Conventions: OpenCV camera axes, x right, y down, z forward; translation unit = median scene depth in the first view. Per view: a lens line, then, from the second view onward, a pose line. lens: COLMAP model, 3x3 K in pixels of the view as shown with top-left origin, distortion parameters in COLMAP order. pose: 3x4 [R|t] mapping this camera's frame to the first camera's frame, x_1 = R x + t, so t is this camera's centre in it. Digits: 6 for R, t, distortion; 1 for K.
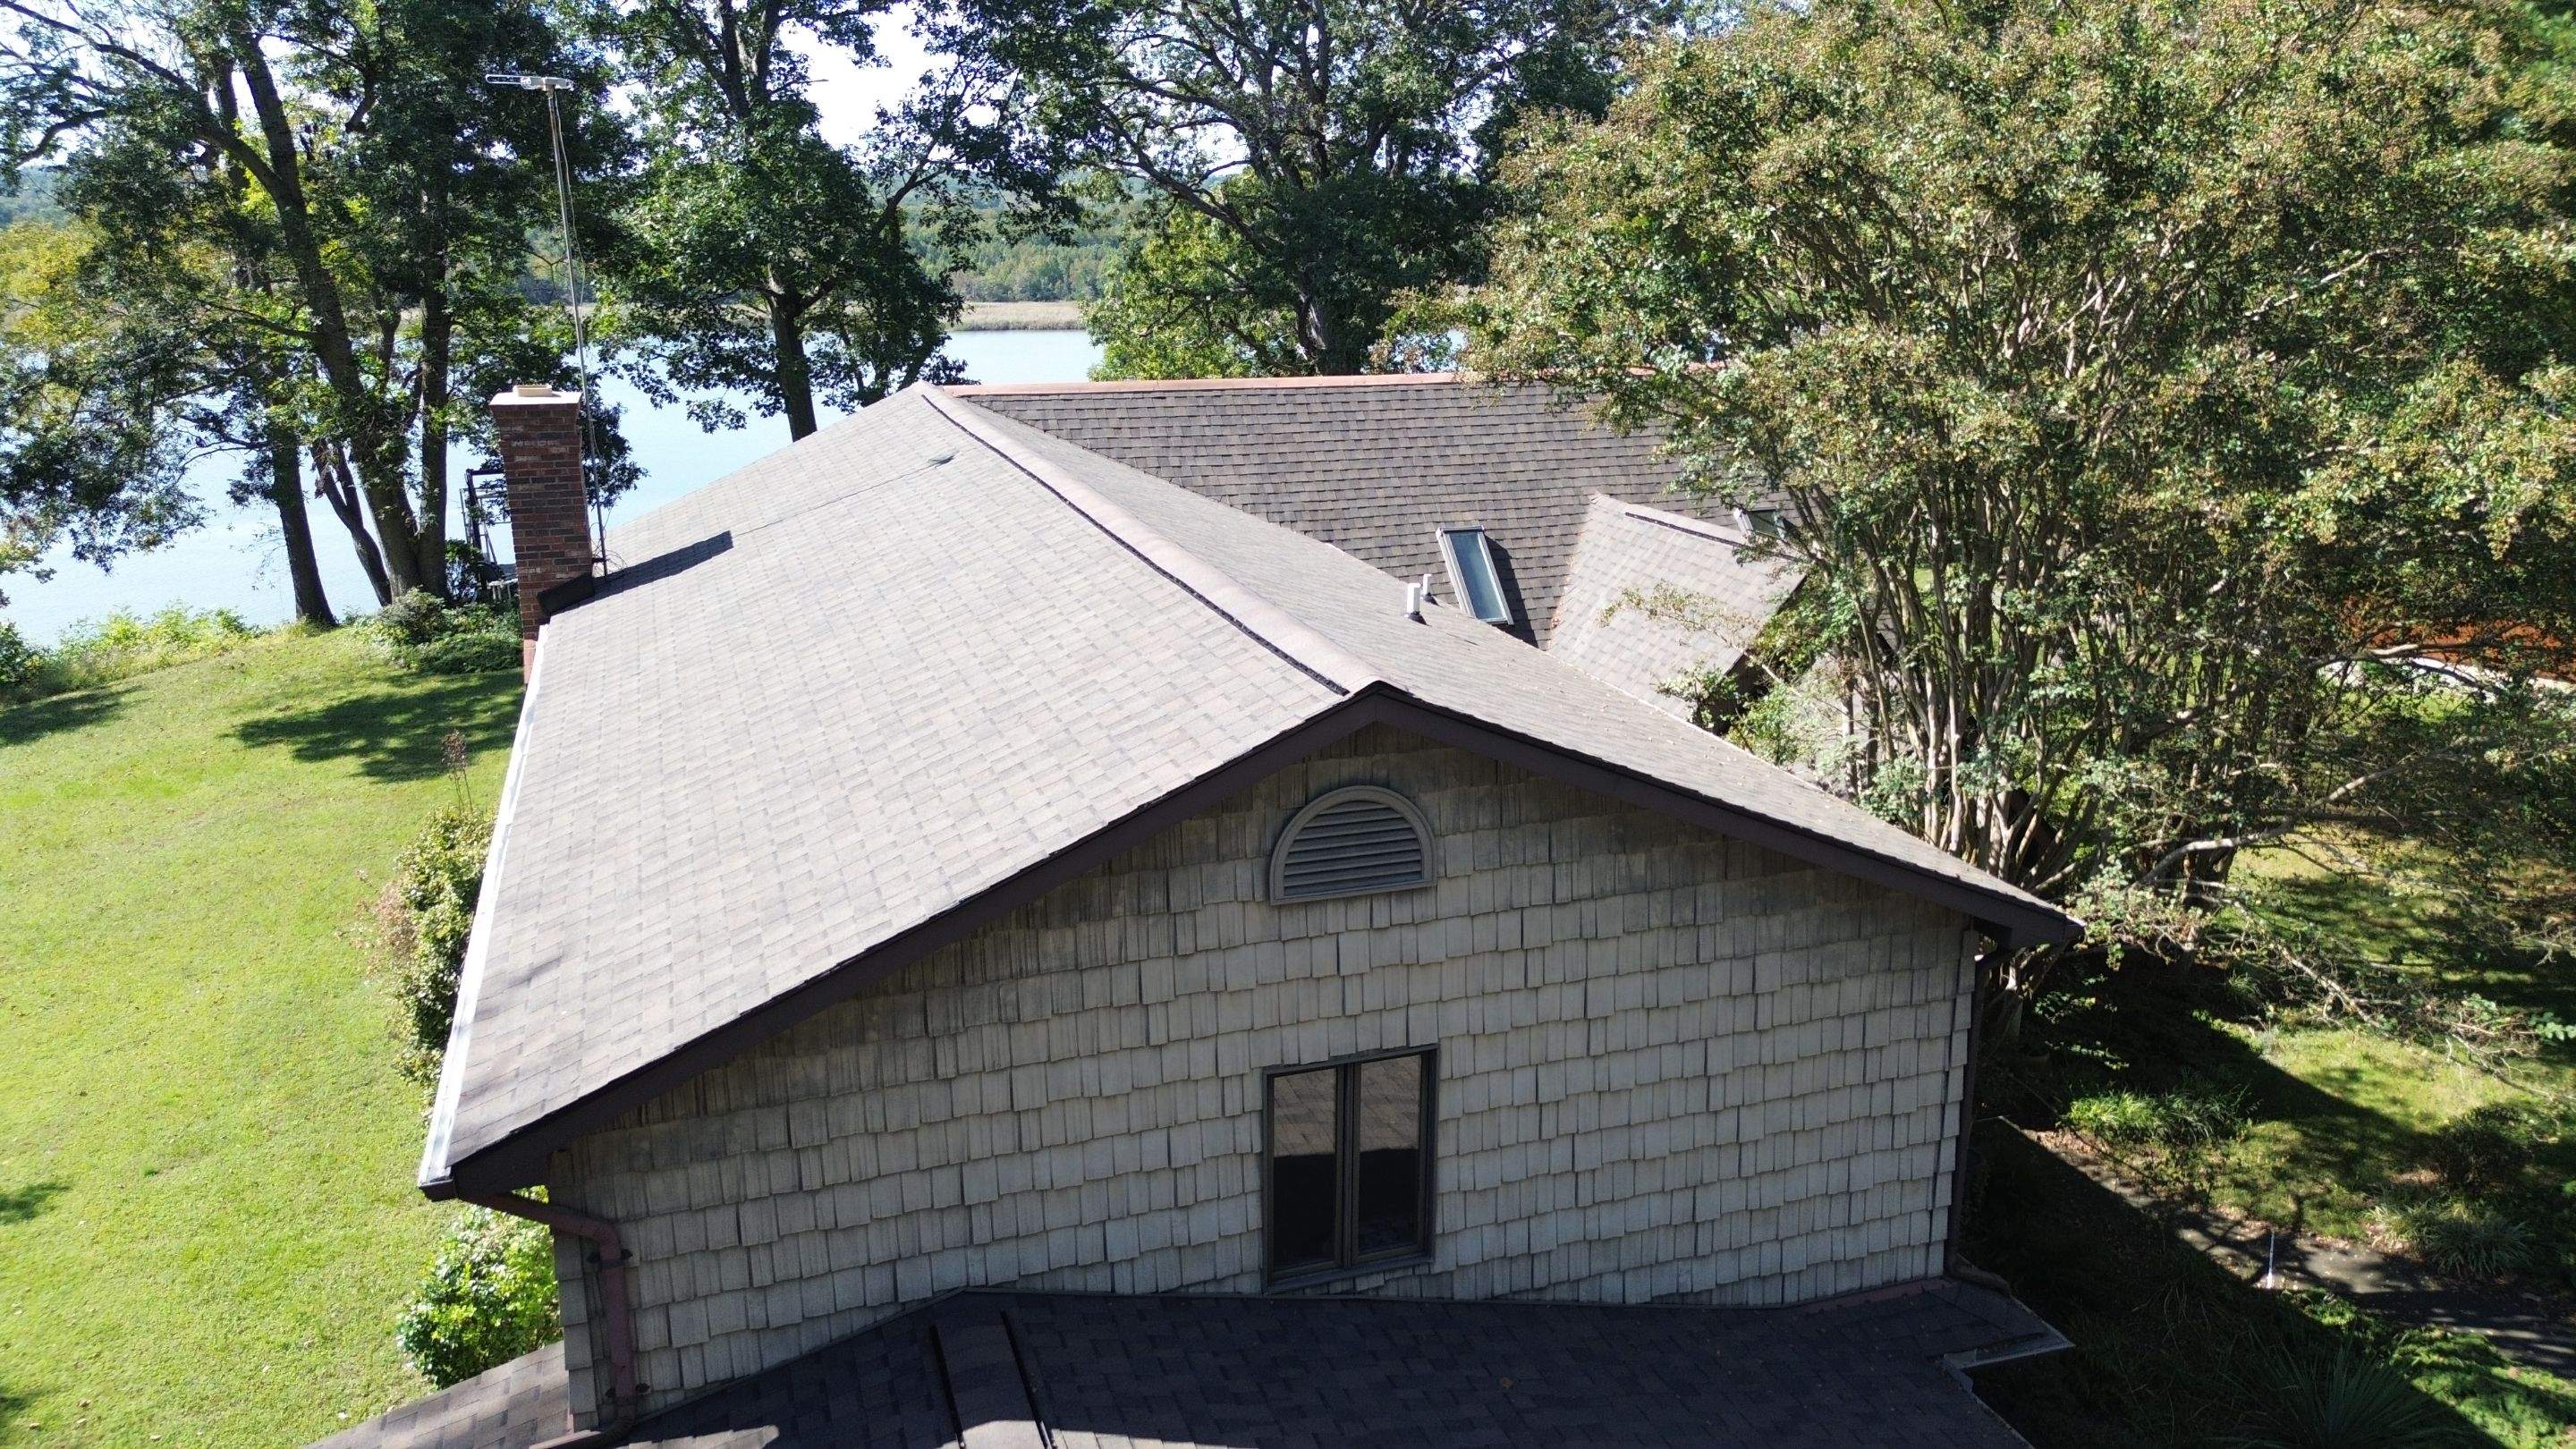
lens RADIAL K [[1821.3, 0, 1286.6], [0, 1821.3, 720.5], [0, 0, 1]] dist [0.075235, -0.076267]
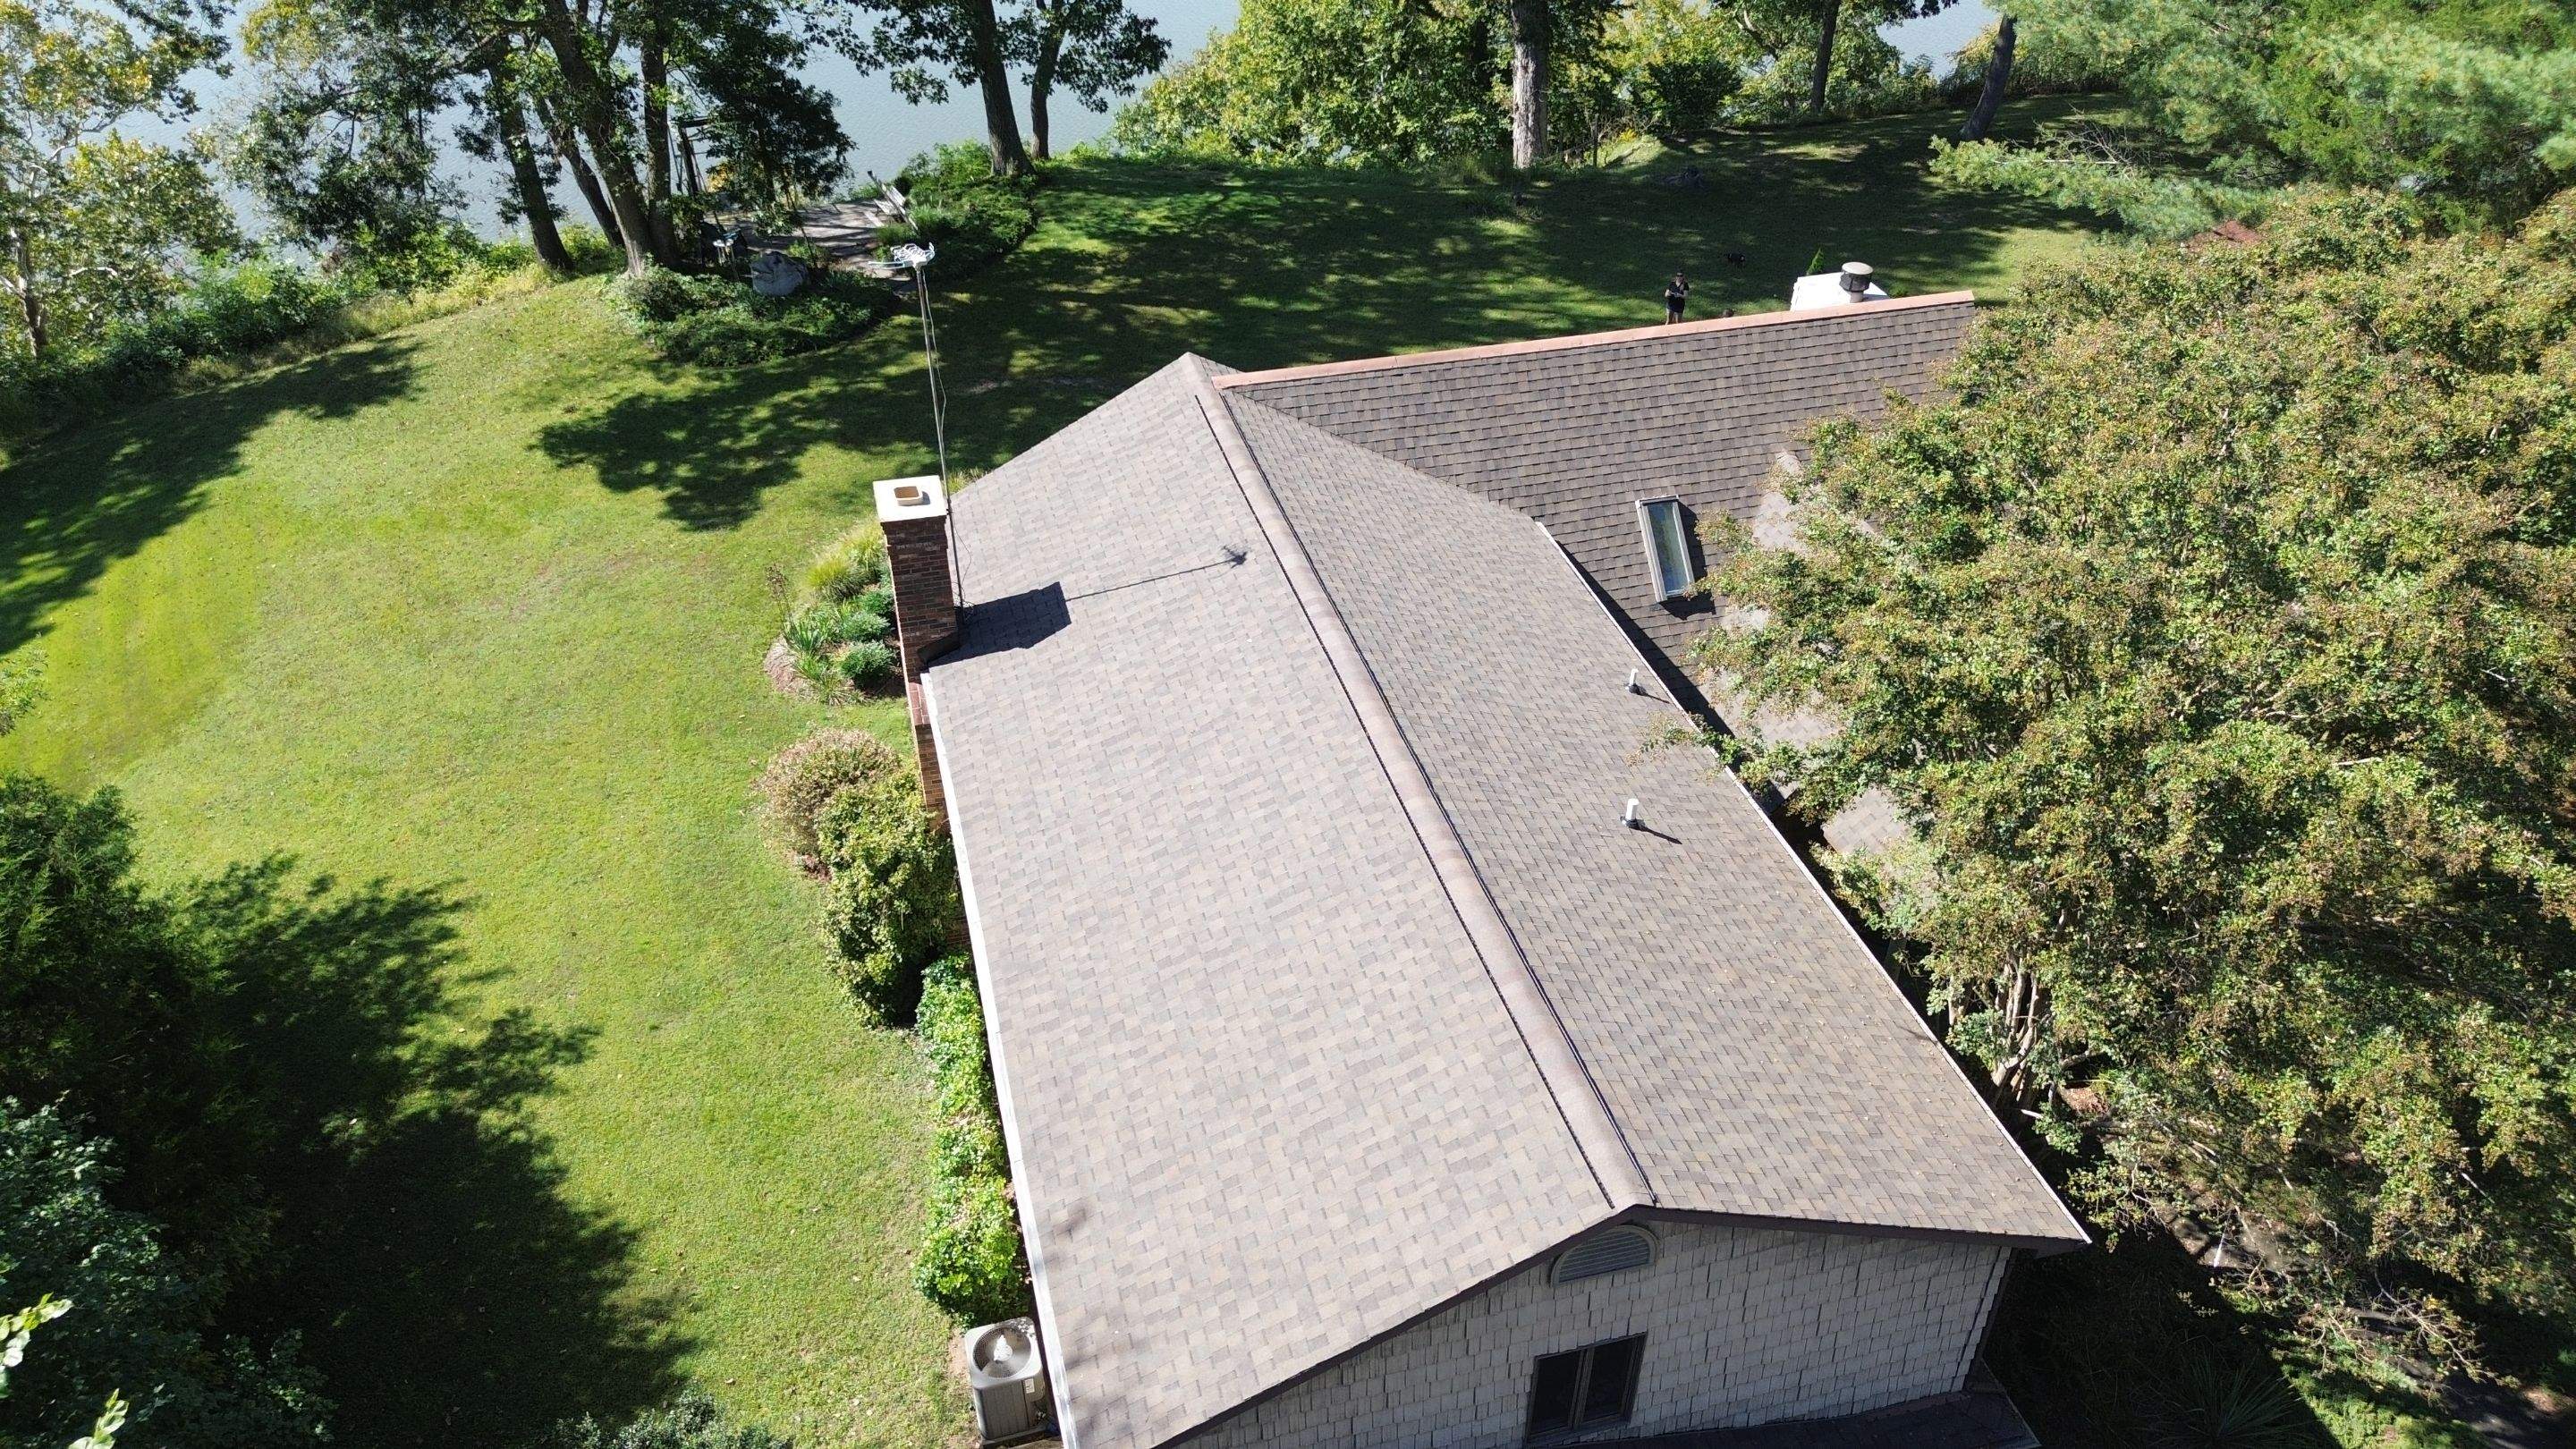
lens RADIAL K [[1821.3, 0, 1285.5], [0, 1821.3, 719.3], [0, 0, 1]] dist [0.075235, -0.076267]
pose [[0.997718, 0.043988, -0.051230, -0.070986], [-0.023640, 0.938230, 0.345205, -0.360445], [0.063251, -0.343206, 0.937128, -0.130662]]
